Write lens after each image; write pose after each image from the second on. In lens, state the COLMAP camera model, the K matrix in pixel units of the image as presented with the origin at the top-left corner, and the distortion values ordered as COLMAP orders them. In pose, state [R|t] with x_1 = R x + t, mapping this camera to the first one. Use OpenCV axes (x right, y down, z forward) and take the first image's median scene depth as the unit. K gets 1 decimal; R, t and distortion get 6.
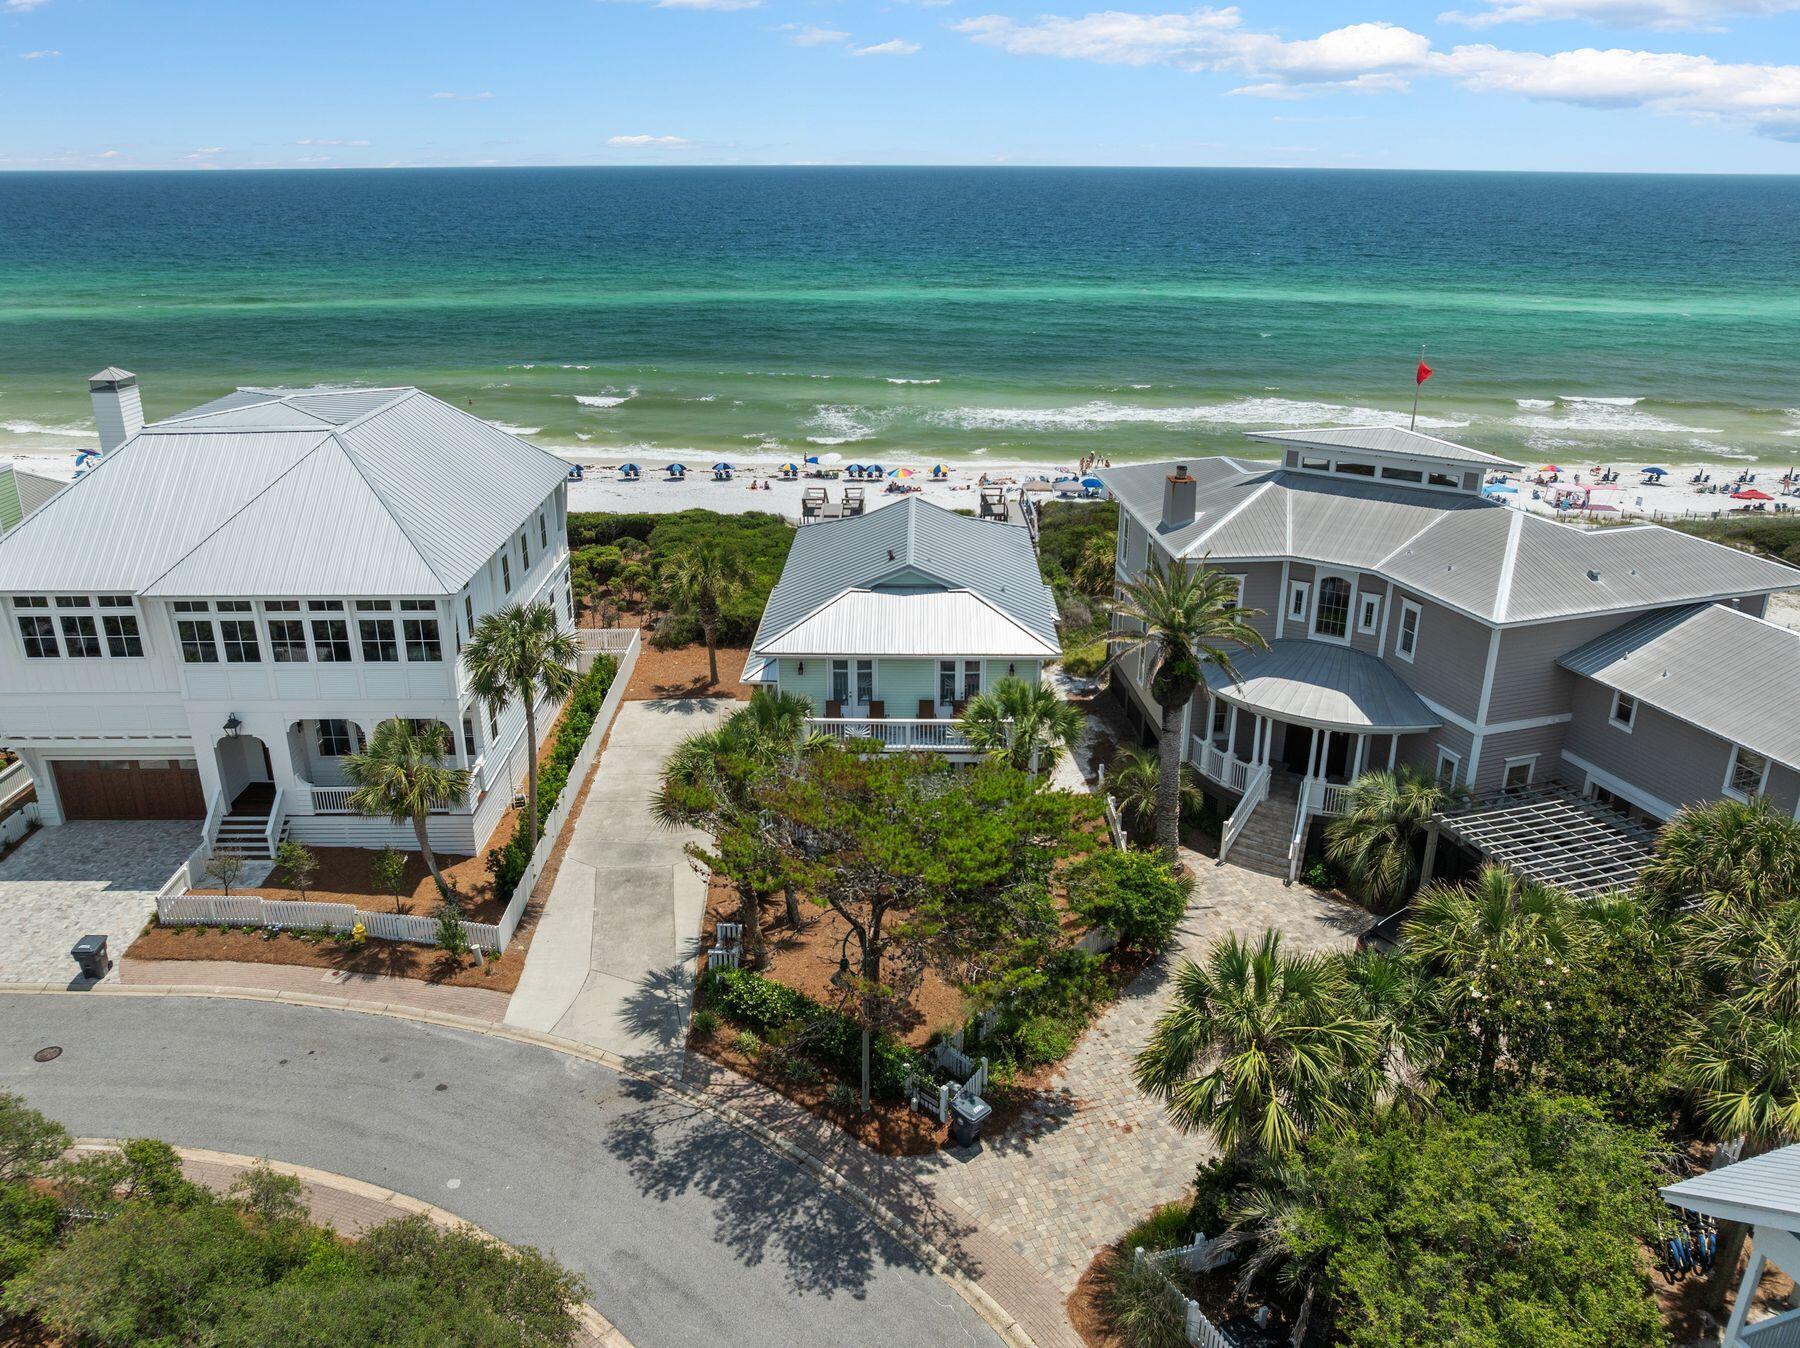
lens RADIAL K [[1319.8, 0, 900.0], [0, 1319.8, 674.0], [0, 0, 1]] dist [-0.040741, 0.002920]
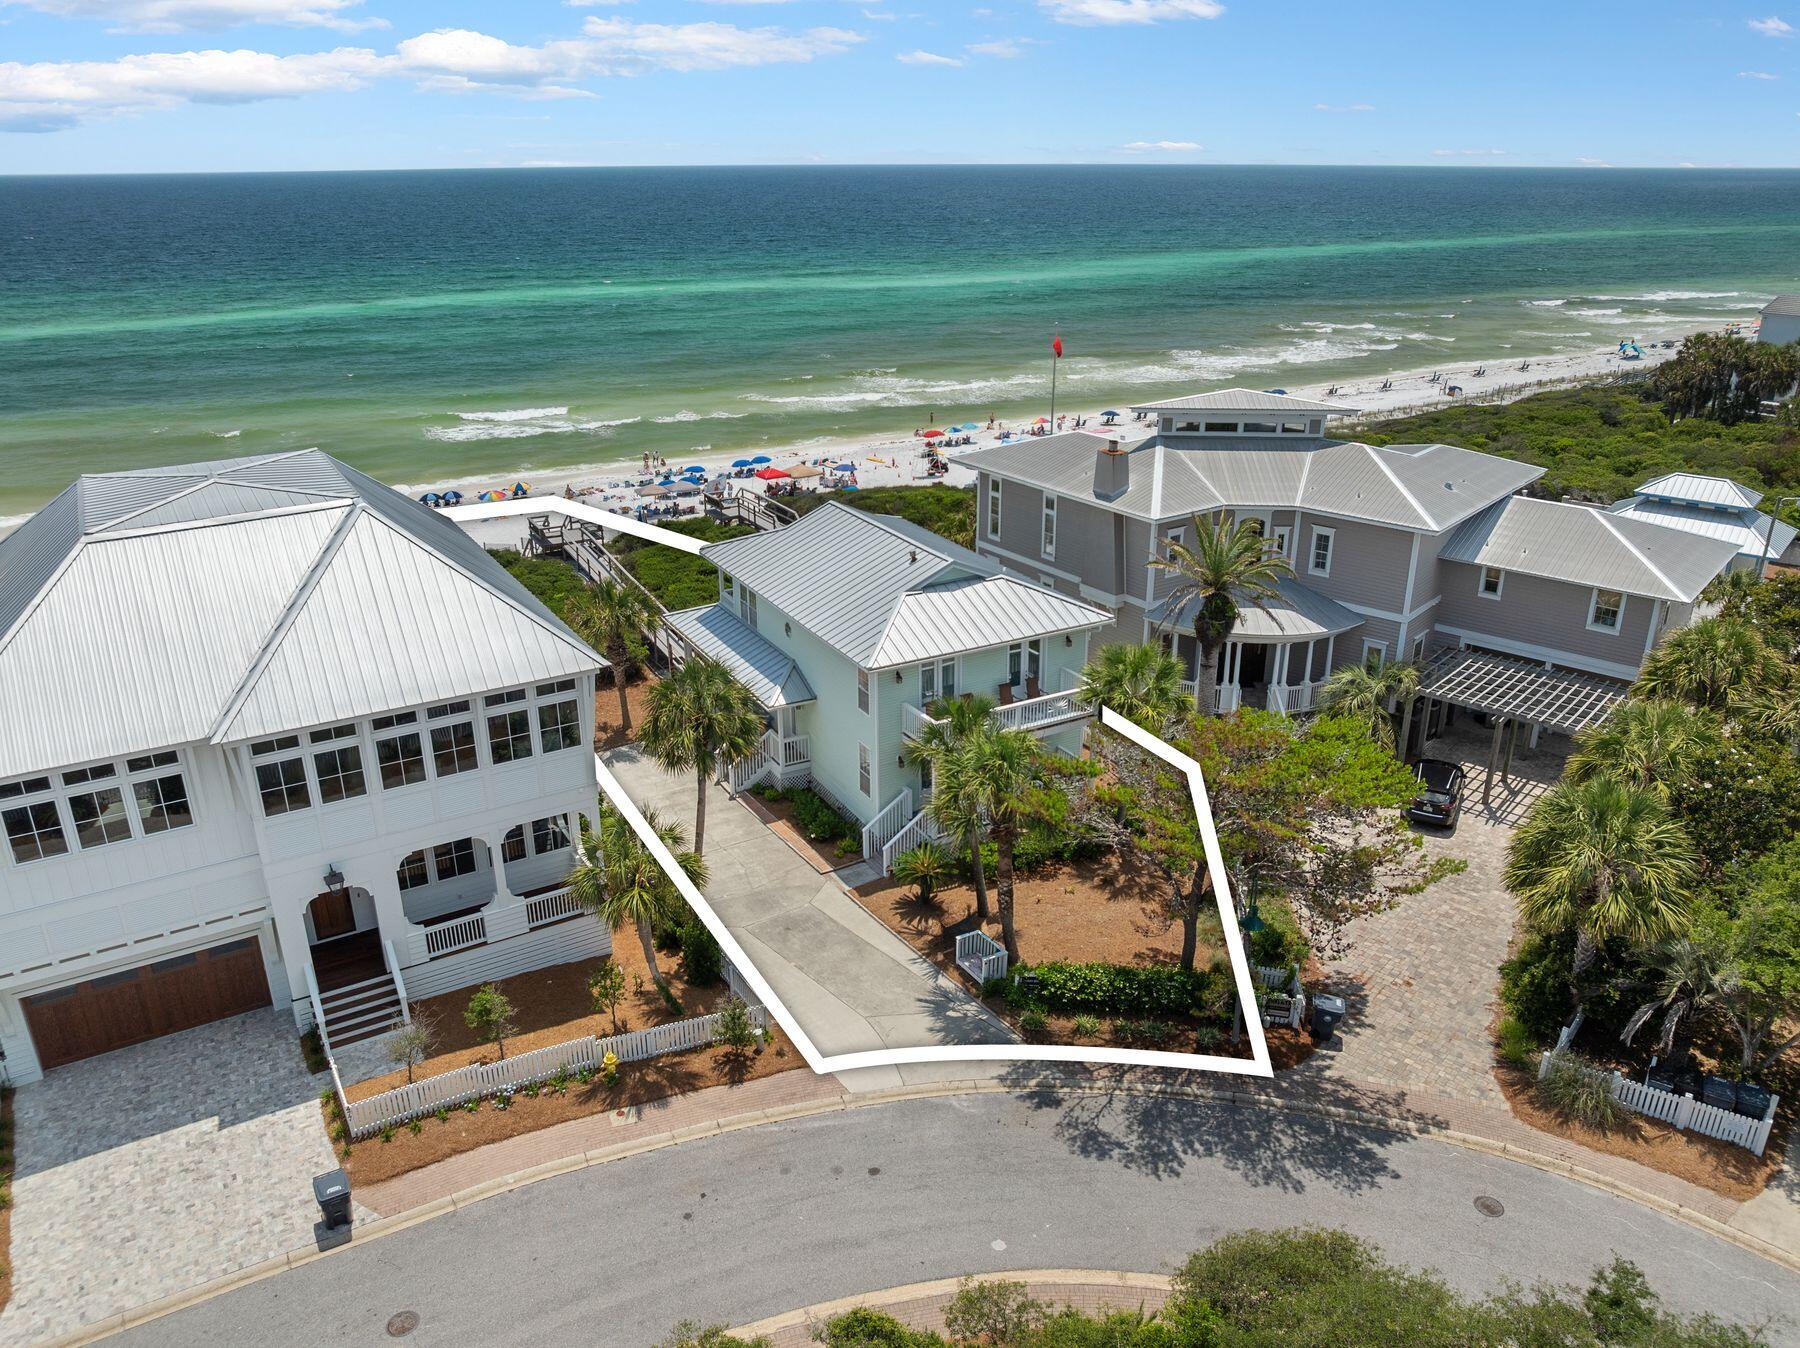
lens RADIAL K [[1287.7, 0, 896.8], [0, 1287.7, 659.1], [0, 0, 1]] dist [-0.044303, 0.004994]
pose [[0.865937, -0.187325, 0.463748, -0.557463], [0.188486, 0.981074, 0.044340, -0.065049], [-0.463277, 0.049014, 0.884857, 0.132398]]
